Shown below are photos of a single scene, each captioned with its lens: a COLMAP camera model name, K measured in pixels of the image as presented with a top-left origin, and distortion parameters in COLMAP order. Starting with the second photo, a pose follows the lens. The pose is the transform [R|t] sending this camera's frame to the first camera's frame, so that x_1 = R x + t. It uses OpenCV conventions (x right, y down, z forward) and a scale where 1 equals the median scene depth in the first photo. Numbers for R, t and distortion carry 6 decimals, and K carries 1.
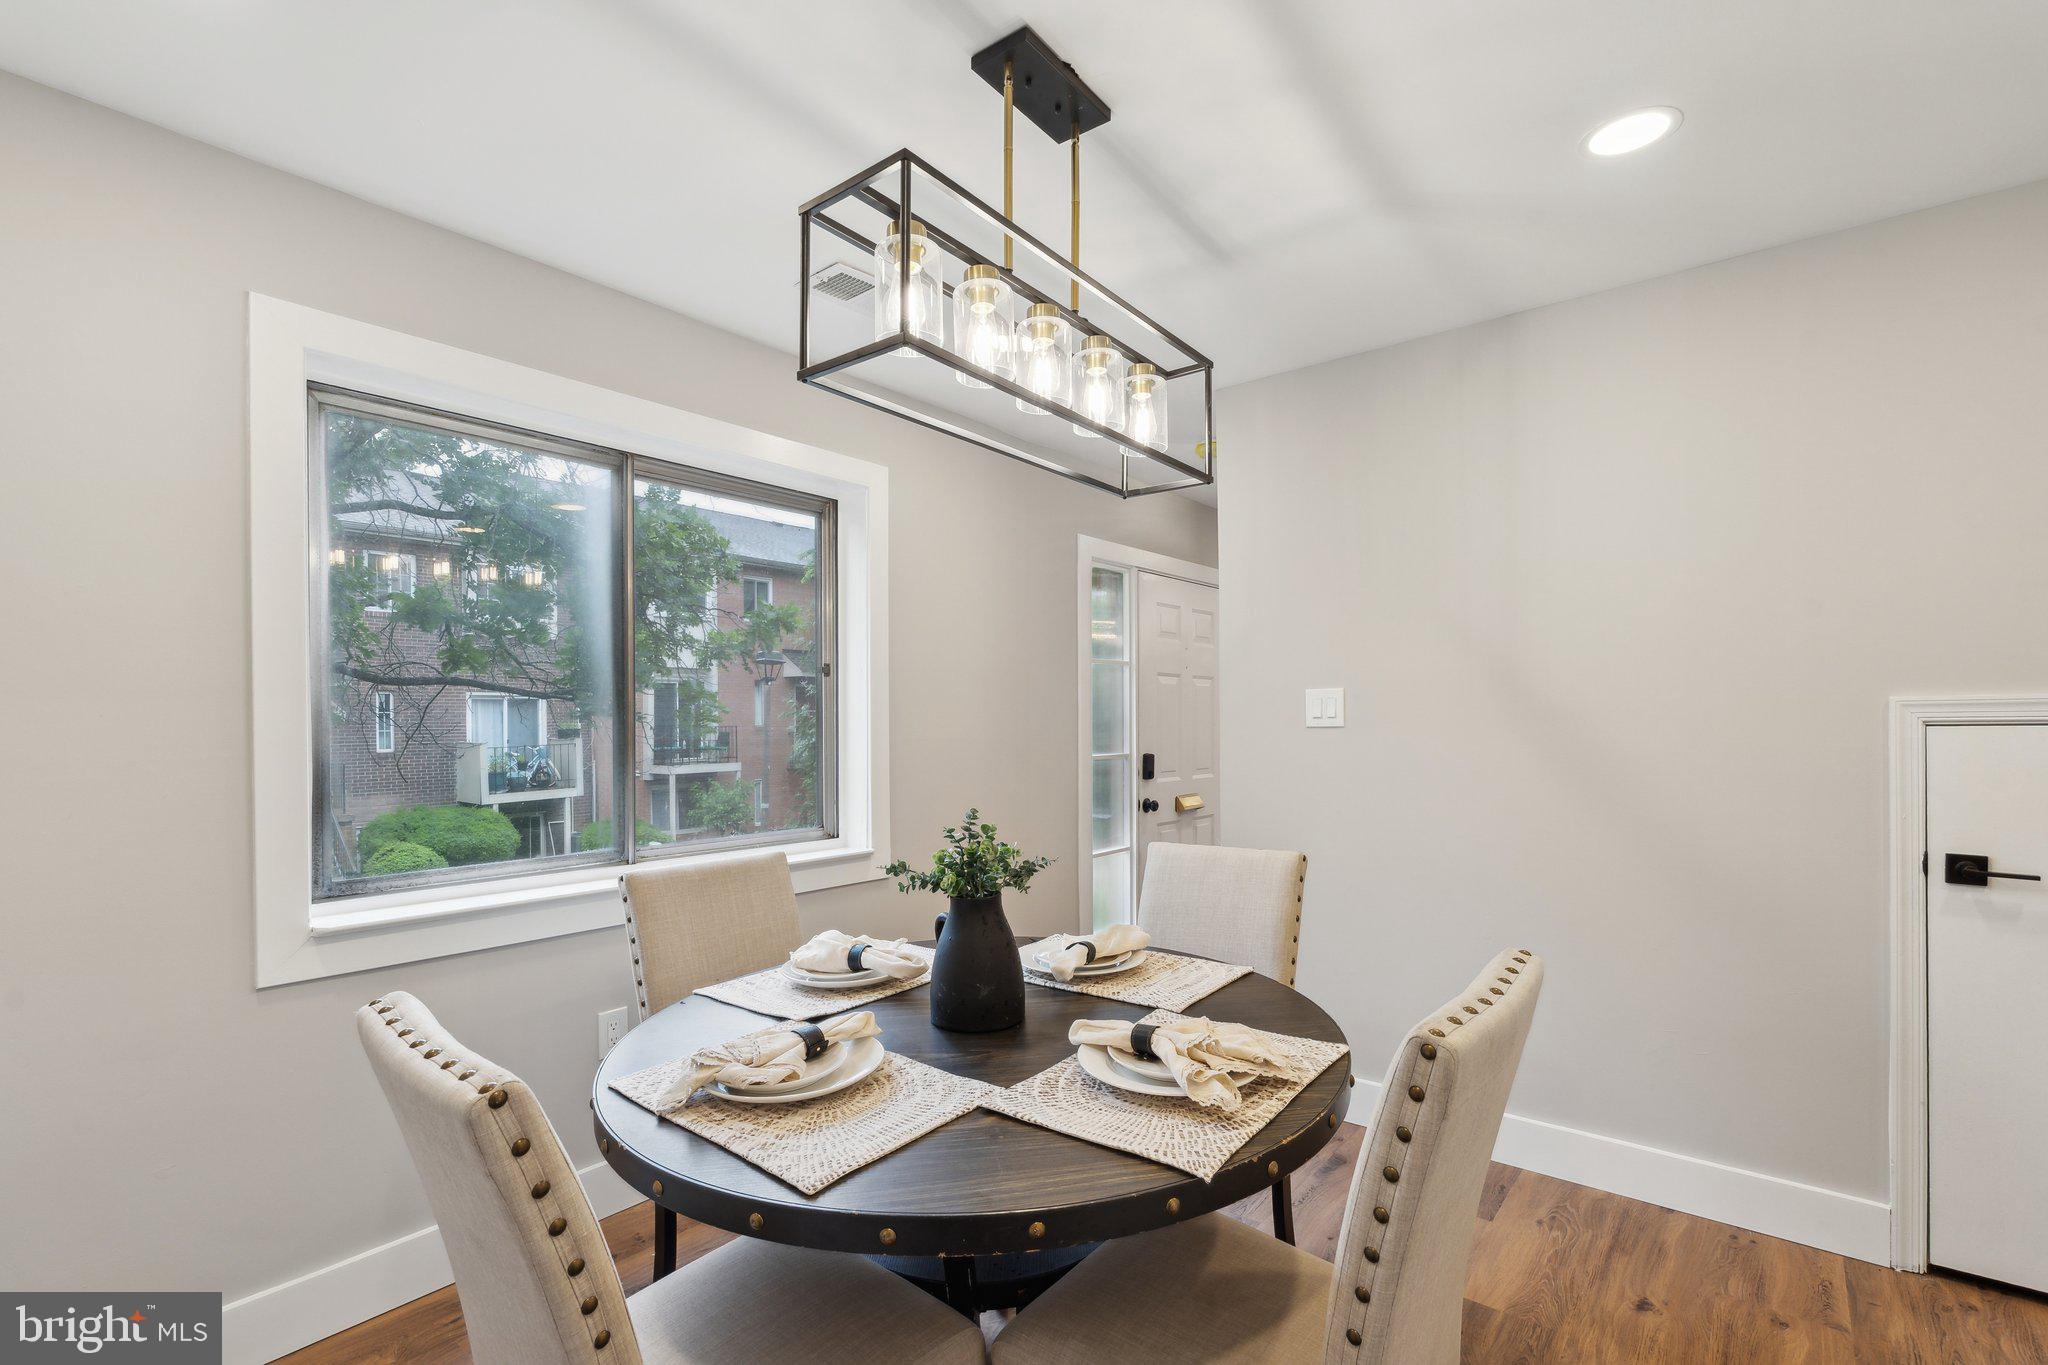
lens RADIAL K [[917.2, 0, 991.6], [0, 917.2, 726.8], [0, 0, 1]] dist [-0.005225, 0.002783]
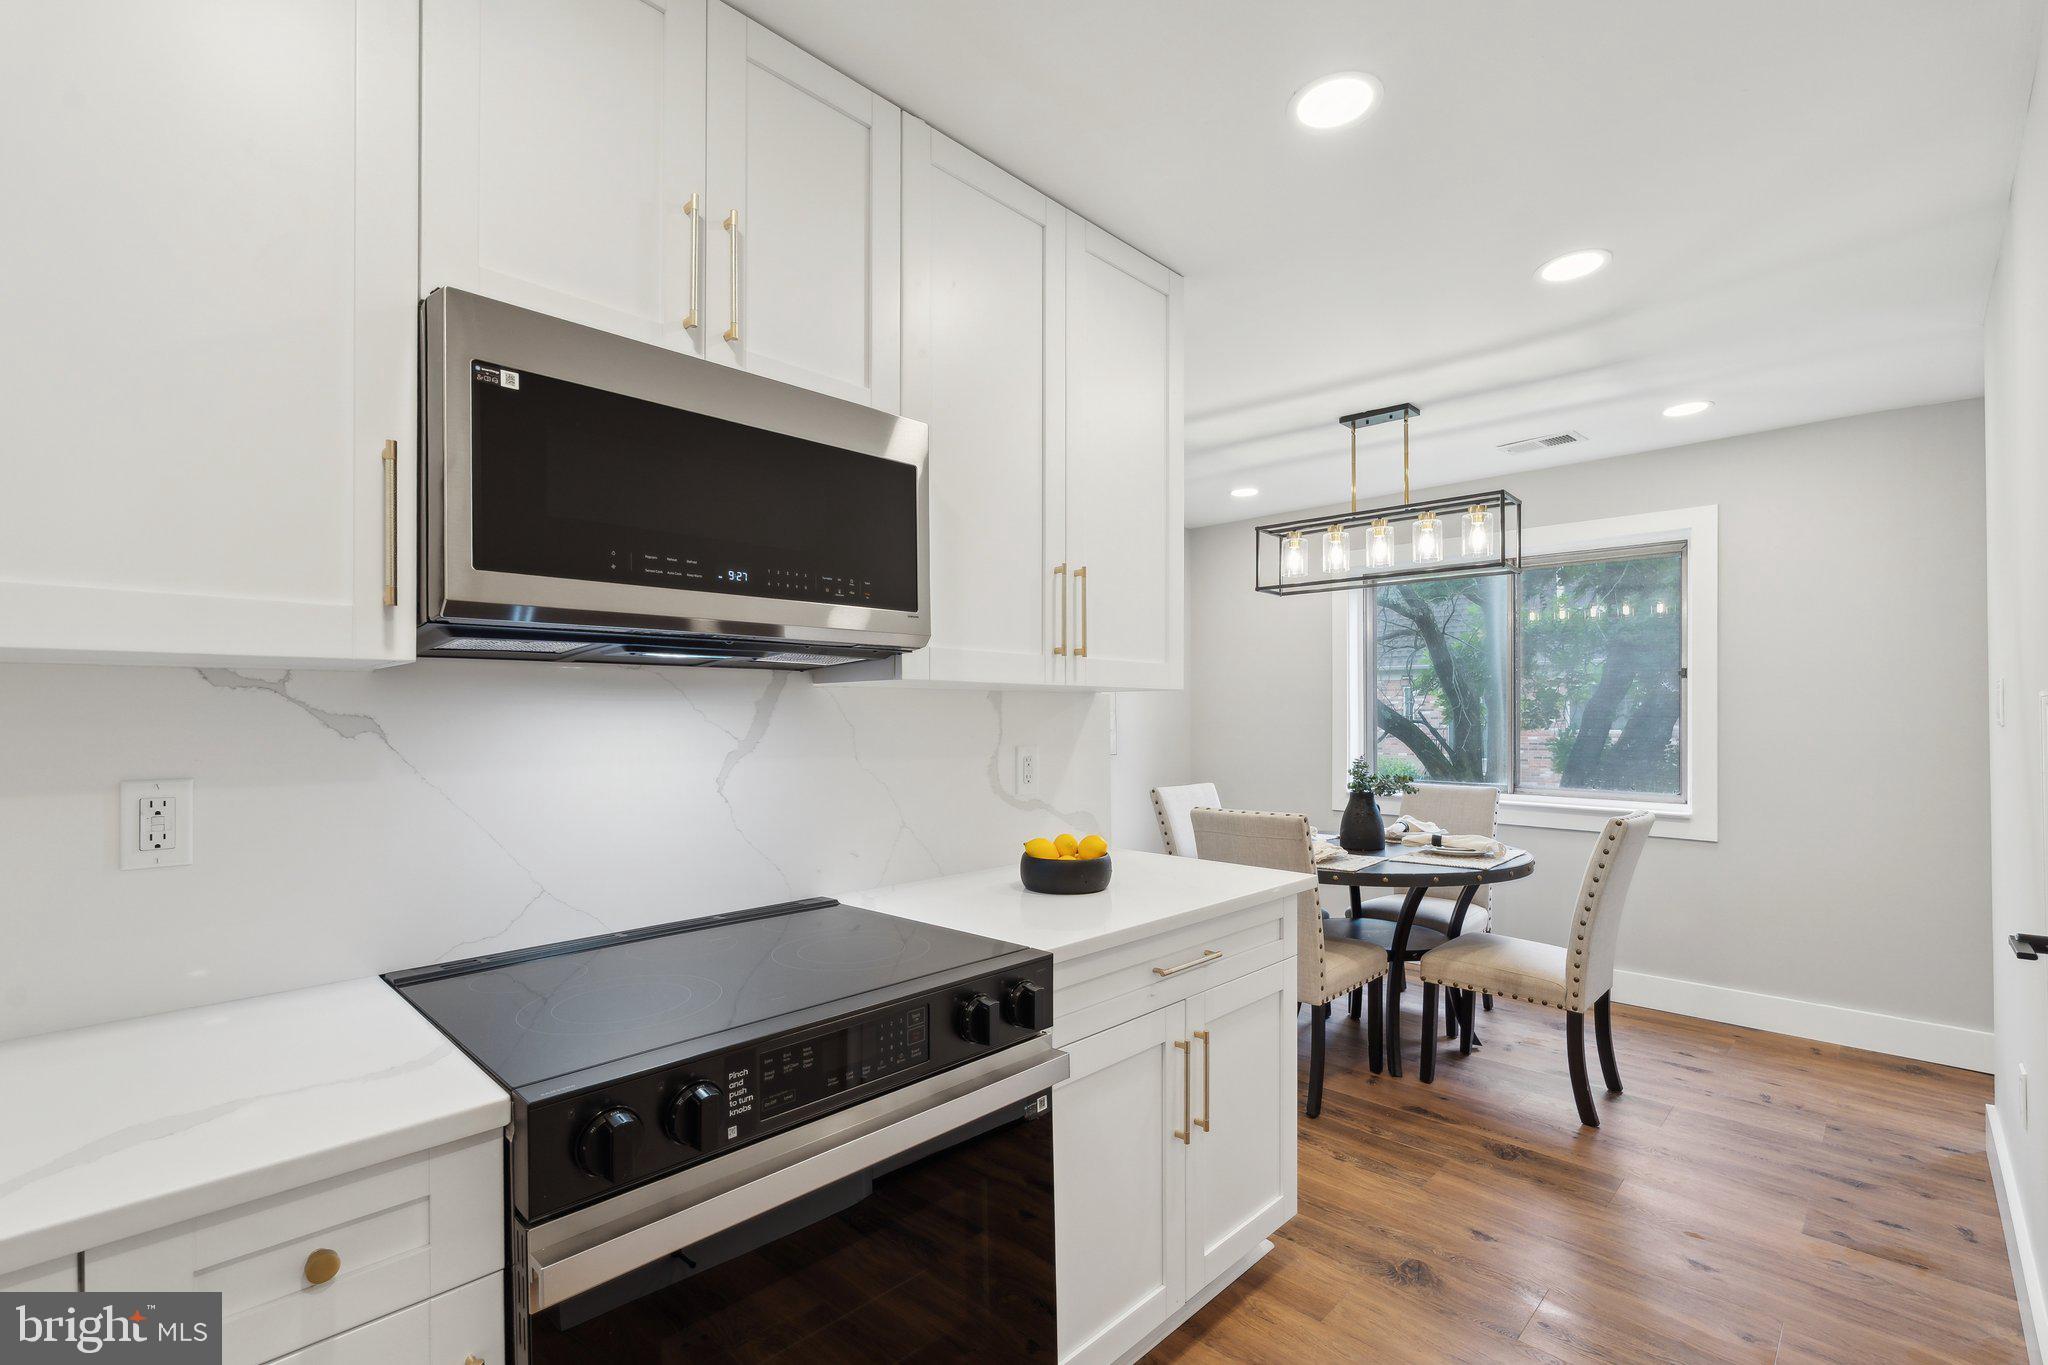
lens RADIAL K [[917.2, 0, 1032.3], [0, 917.2, 709.4], [0, 0, 1]] dist [-0.005225, 0.002783]
pose [[-0.087087, 0.003036, -0.996196, 1.768475], [-0.013571, 0.999899, 0.004234, -0.007158], [0.996108, 0.013888, -0.087037, 0.300140]]
